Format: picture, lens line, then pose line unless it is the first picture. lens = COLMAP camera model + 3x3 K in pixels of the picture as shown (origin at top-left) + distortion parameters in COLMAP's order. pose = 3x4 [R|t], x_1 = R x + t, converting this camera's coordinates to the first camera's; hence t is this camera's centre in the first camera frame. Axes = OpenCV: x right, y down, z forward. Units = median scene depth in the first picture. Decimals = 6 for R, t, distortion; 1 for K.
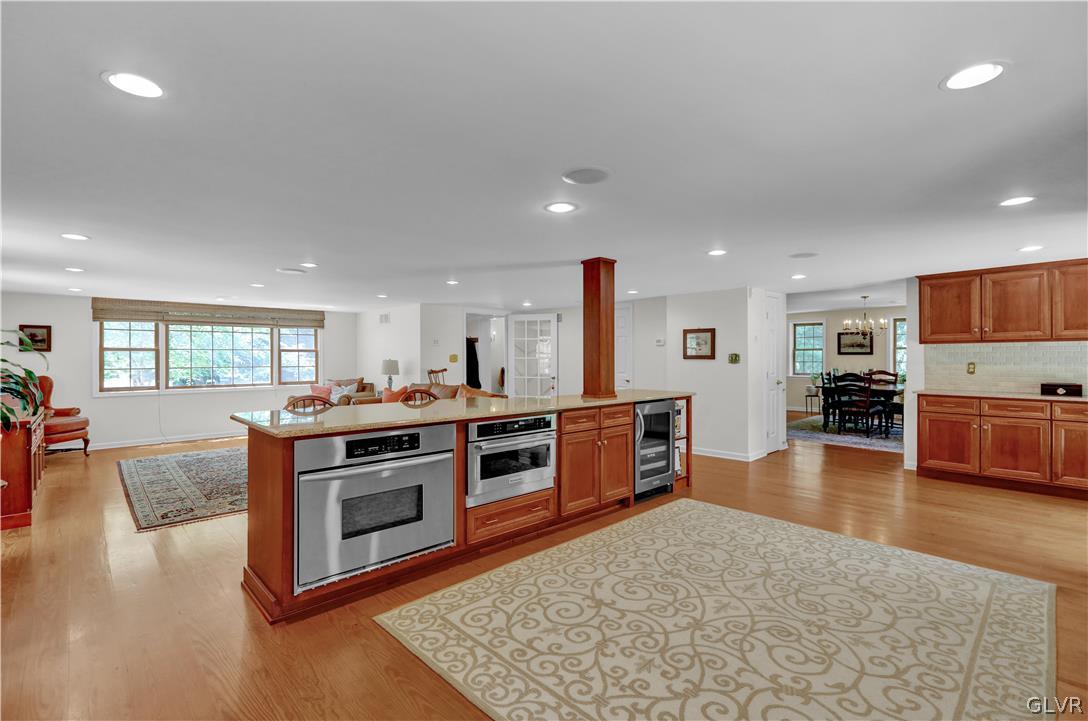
lens RADIAL K [[498.8, 0, 539.8], [0, 498.8, 359.1], [0, 0, 1]] dist [-0.001788, 0.002612]
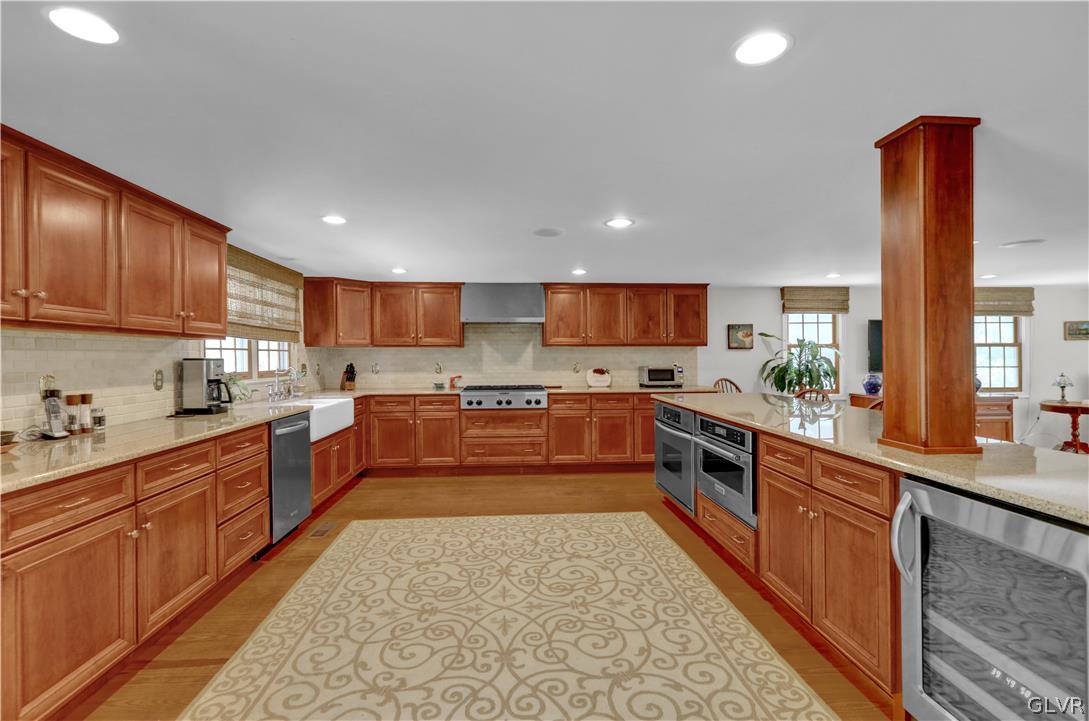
lens RADIAL K [[499.2, 0, 539.6], [0, 499.2, 361.4], [0, 0, 1]] dist [-0.001788, 0.002612]
pose [[-0.639372, 0.013617, -0.768777, 0.474577], [0.003588, 0.999885, 0.014726, -0.004109], [0.768889, 0.006657, -0.639348, 0.729325]]
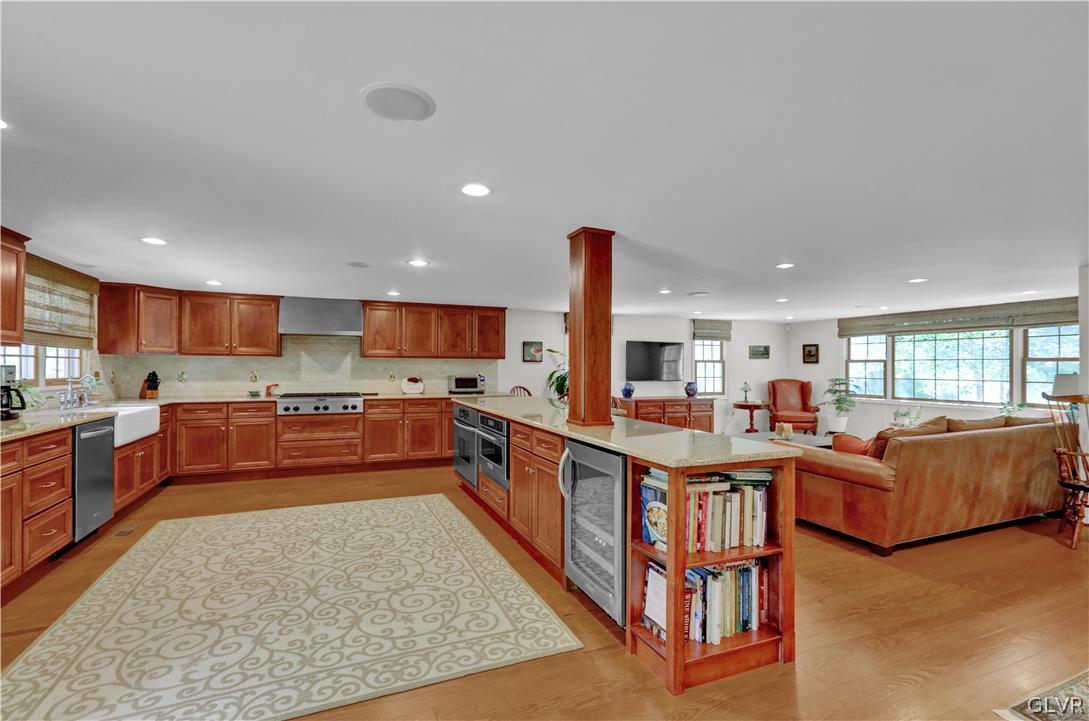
lens RADIAL K [[499.2, 0, 538.4], [0, 499.2, 359.8], [0, 0, 1]] dist [-0.001788, 0.002612]
pose [[-0.359386, -0.012717, -0.933102, 0.587036], [-0.007733, 0.999913, -0.010649, -0.004936], [0.933157, 0.003388, -0.359453, 0.854619]]
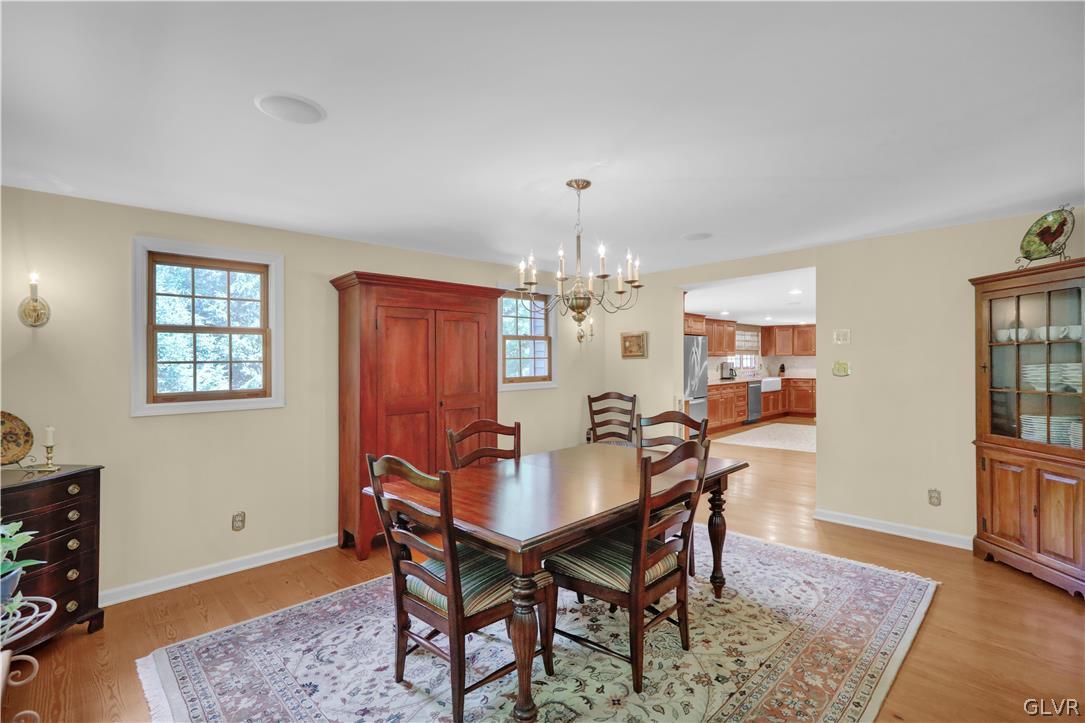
lens RADIAL K [[497.4, 0, 538.5], [0, 497.4, 365.4], [0, 0, 1]] dist [-0.001788, 0.002612]
pose [[-0.999882, 0.015350, 0.000049, 0.959105], [0.015350, 0.999814, 0.011644, -0.020202], [0.000130, 0.011643, -0.999932, 1.849353]]
